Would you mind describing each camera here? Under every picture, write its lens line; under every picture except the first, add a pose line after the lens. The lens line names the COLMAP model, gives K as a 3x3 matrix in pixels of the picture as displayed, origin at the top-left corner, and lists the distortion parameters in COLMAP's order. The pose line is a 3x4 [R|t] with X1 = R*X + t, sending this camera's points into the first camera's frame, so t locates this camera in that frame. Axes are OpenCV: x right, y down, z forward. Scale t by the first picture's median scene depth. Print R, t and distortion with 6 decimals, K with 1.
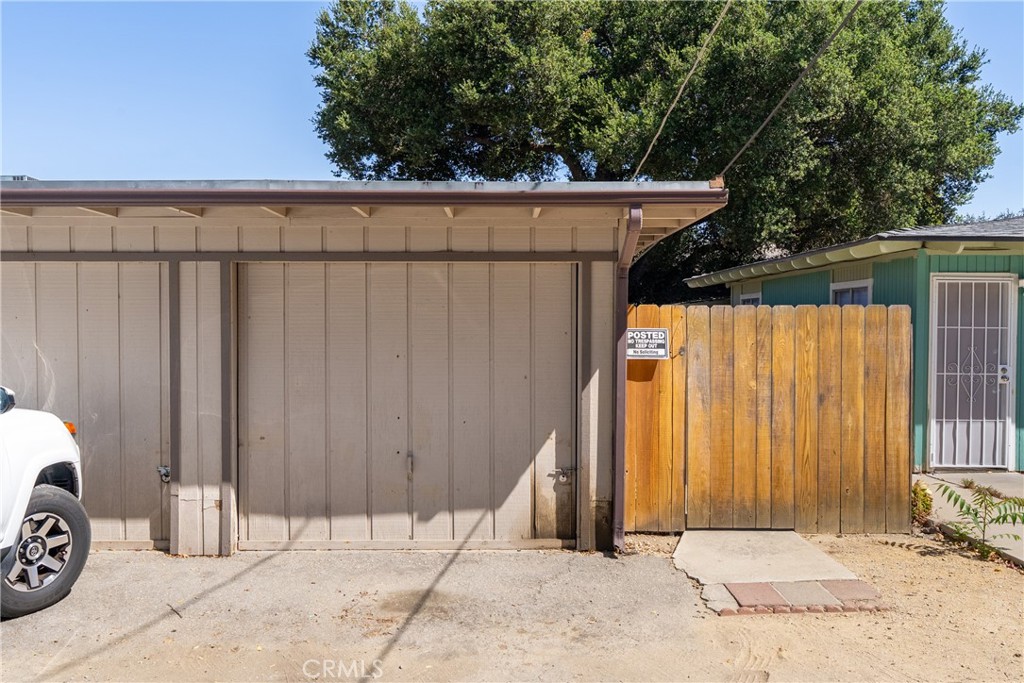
lens RADIAL K [[879.0, 0, 512.0], [0, 879.0, 341.5], [0, 0, 1]] dist [0.003143, 0.003773]
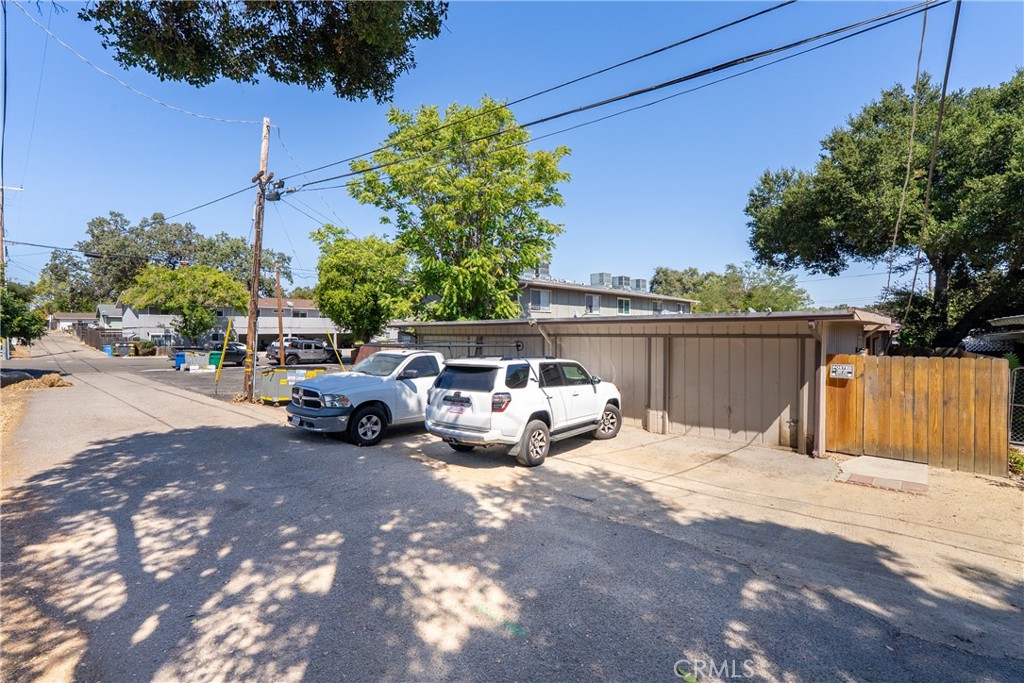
lens RADIAL K [[461.1, 0, 512.0], [0, 461.1, 341.5], [0, 0, 1]] dist [-0.009274, 0.003980]
pose [[0.729918, 0.012749, -0.683415, 0.344608], [-0.010717, 0.999917, 0.007207, -0.075881], [0.683450, 0.002063, 0.729994, -0.479700]]
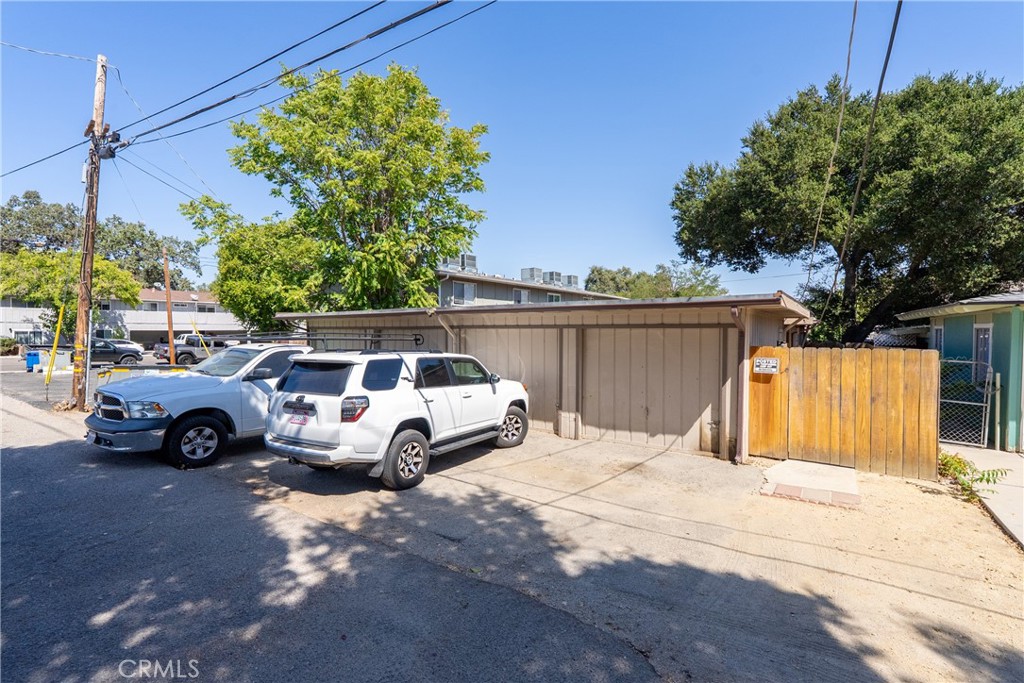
lens RADIAL K [[461.1, 0, 512.0], [0, 461.1, 341.5], [0, 0, 1]] dist [-0.009274, 0.003980]
pose [[0.812243, 0.014204, -0.583147, 0.297044], [-0.010968, 0.999899, 0.009079, -0.057211], [0.583216, -0.000978, 0.812316, -0.222938]]
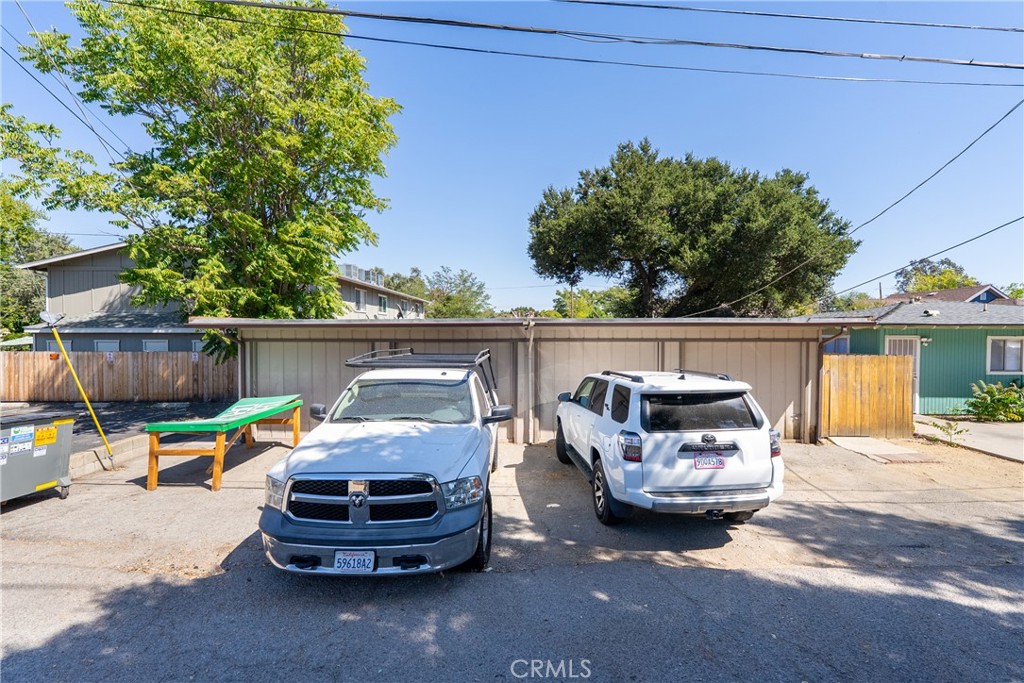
lens RADIAL K [[461.1, 0, 512.0], [0, 461.1, 341.5], [0, 0, 1]] dist [-0.009274, 0.003980]
pose [[0.999695, 0.000514, -0.024691, -0.768695], [-0.000400, 0.999989, 0.004623, -0.090882], [0.024693, -0.004611, 0.999684, -0.469606]]
